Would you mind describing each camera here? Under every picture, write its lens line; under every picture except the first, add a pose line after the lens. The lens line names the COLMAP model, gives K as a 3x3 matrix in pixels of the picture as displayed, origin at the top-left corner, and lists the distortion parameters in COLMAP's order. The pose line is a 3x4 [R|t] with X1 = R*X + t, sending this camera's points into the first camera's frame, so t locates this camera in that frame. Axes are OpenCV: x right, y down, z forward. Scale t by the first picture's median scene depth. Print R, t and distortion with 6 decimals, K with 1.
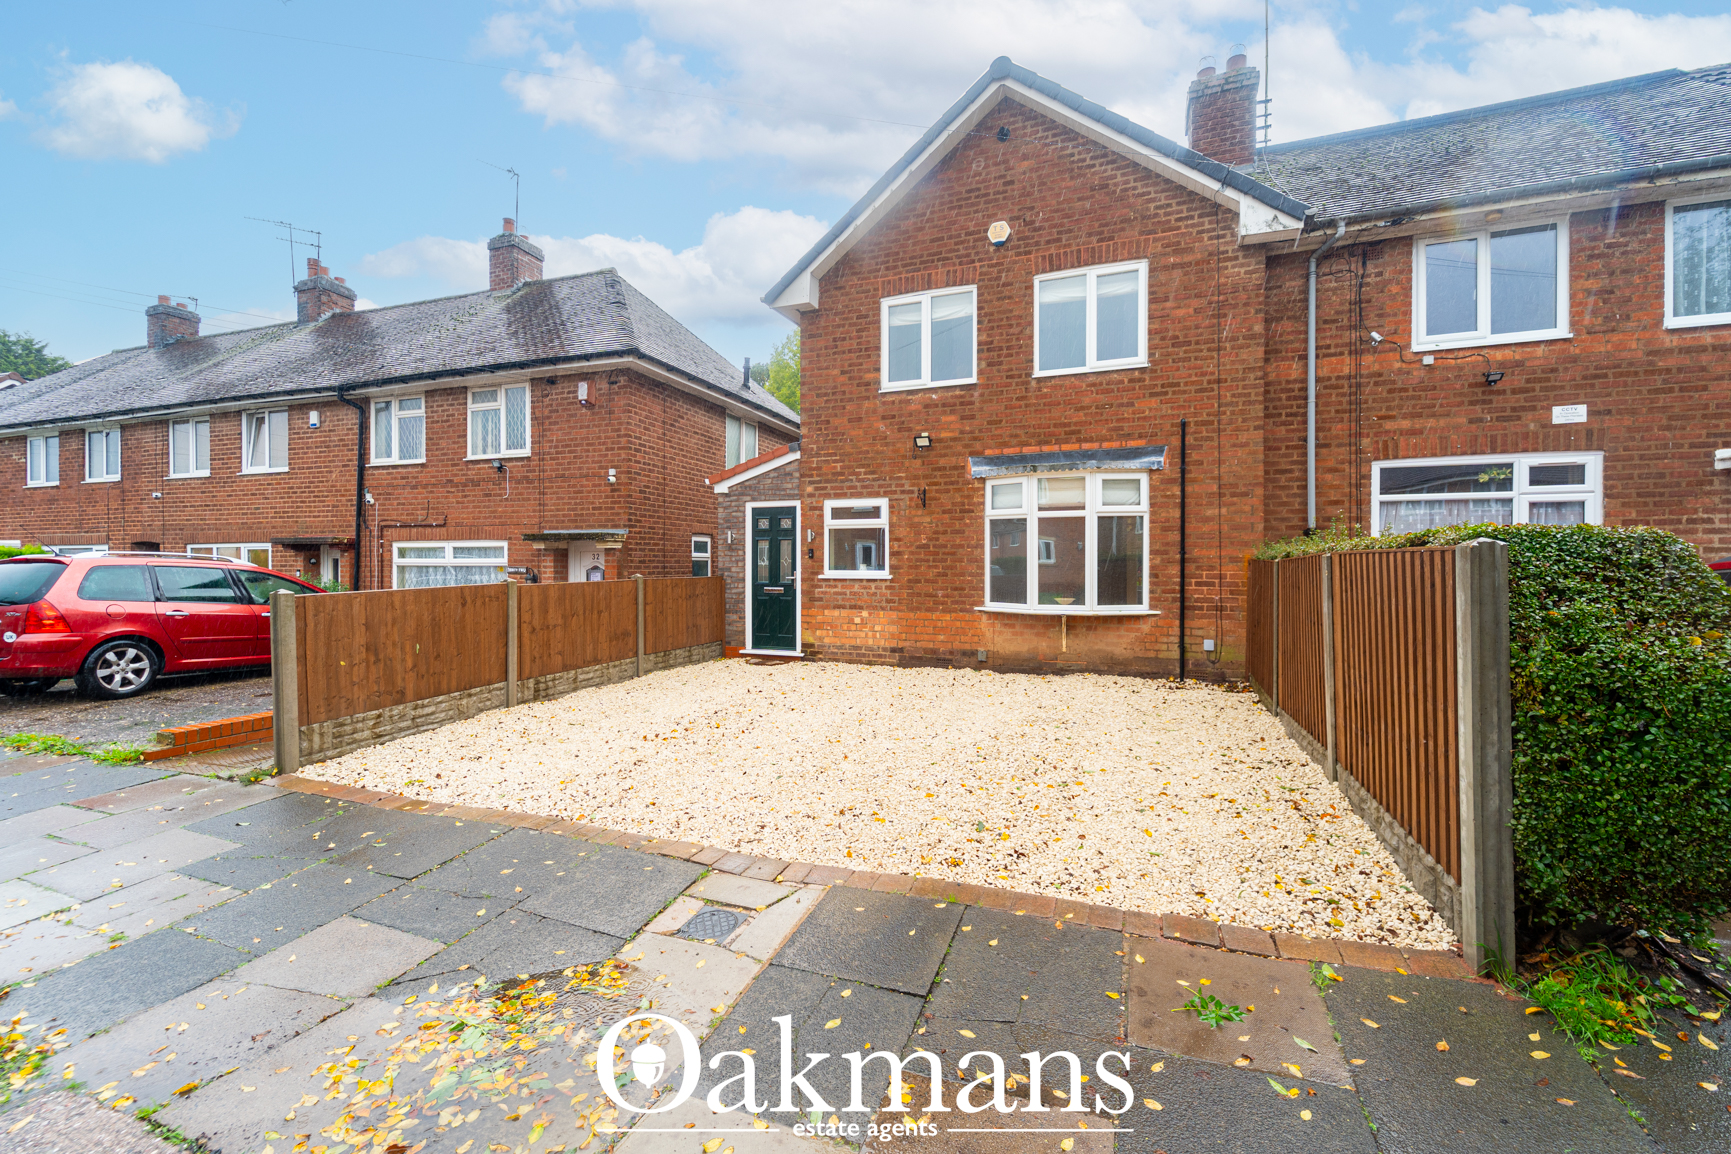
lens RADIAL K [[699.2, 0, 858.7], [0, 699.2, 570.2], [0, 0, 1]] dist [0.001380, -0.000831]
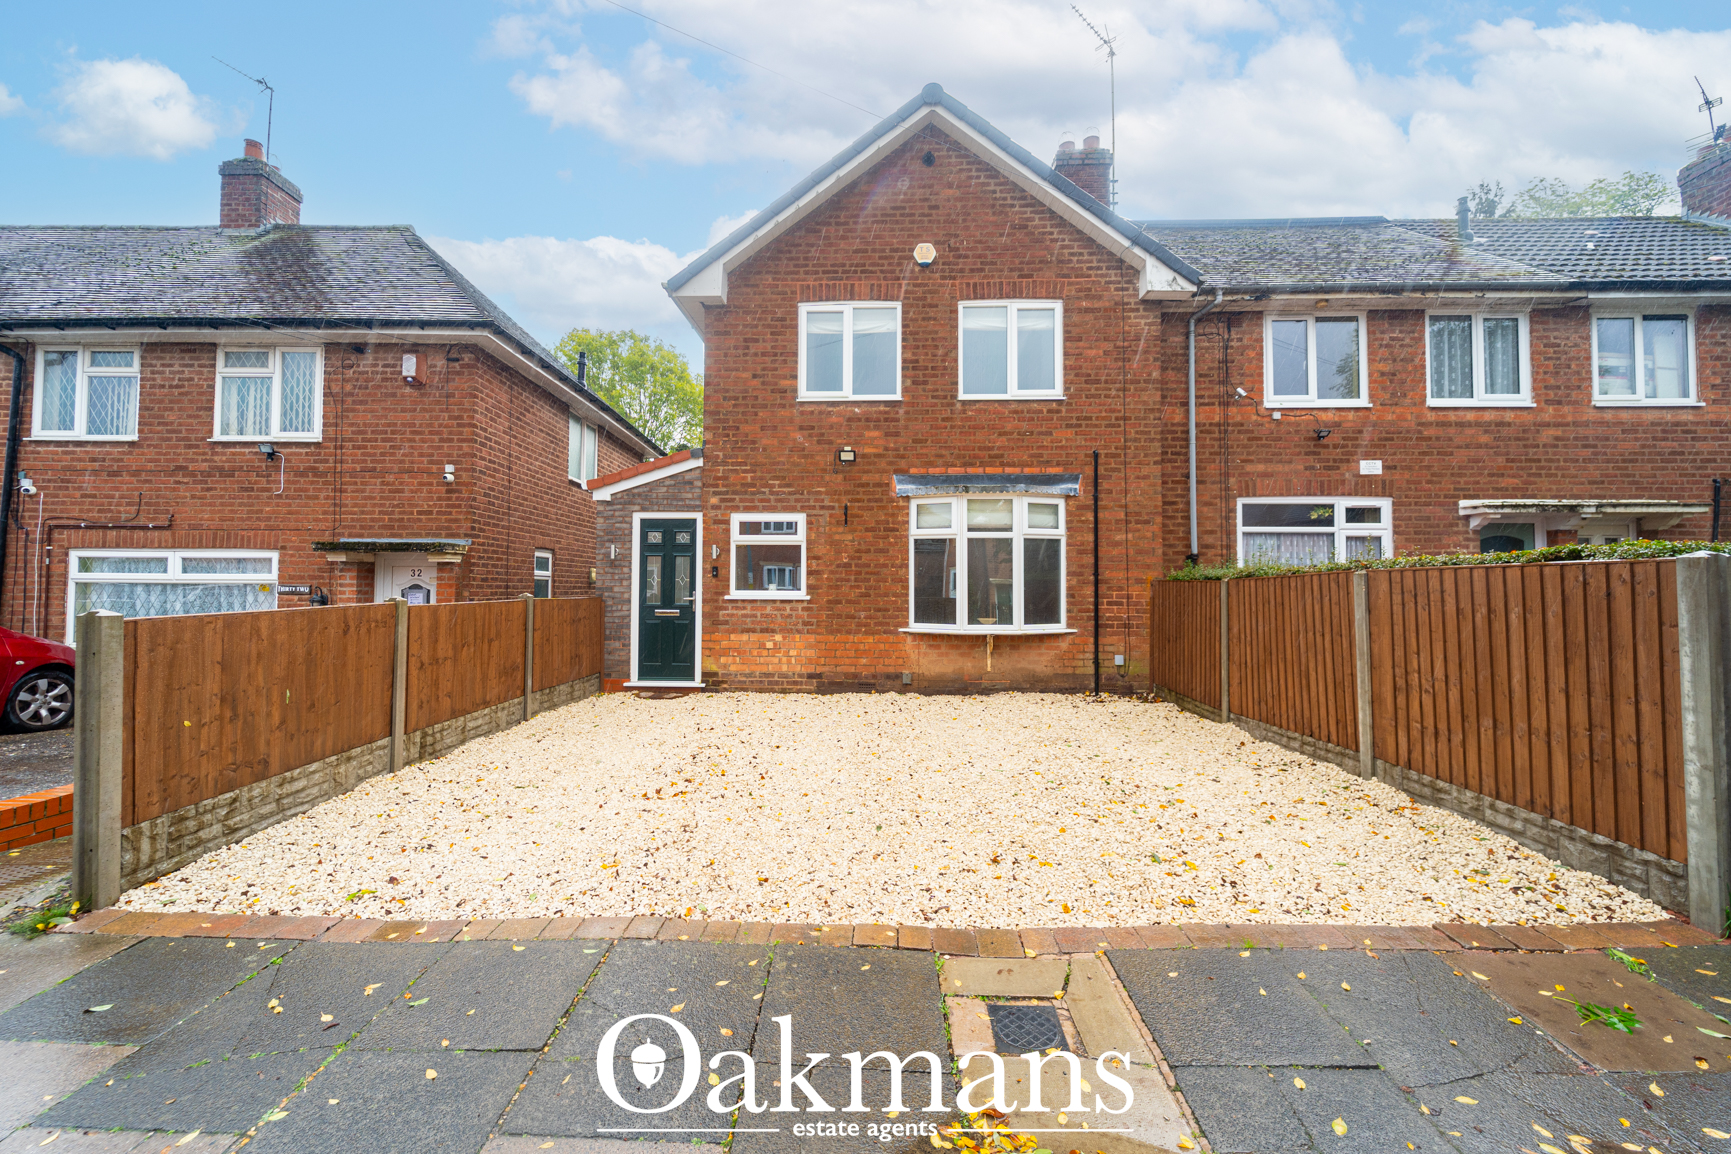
lens RADIAL K [[699.2, 0, 858.7], [0, 699.2, 570.2], [0, 0, 1]] dist [0.001380, -0.000831]
pose [[0.942509, 0.013729, 0.333899, -0.232797], [-0.001572, 0.999327, -0.036651, 0.008331], [-0.334177, 0.034018, 0.941896, 0.109319]]
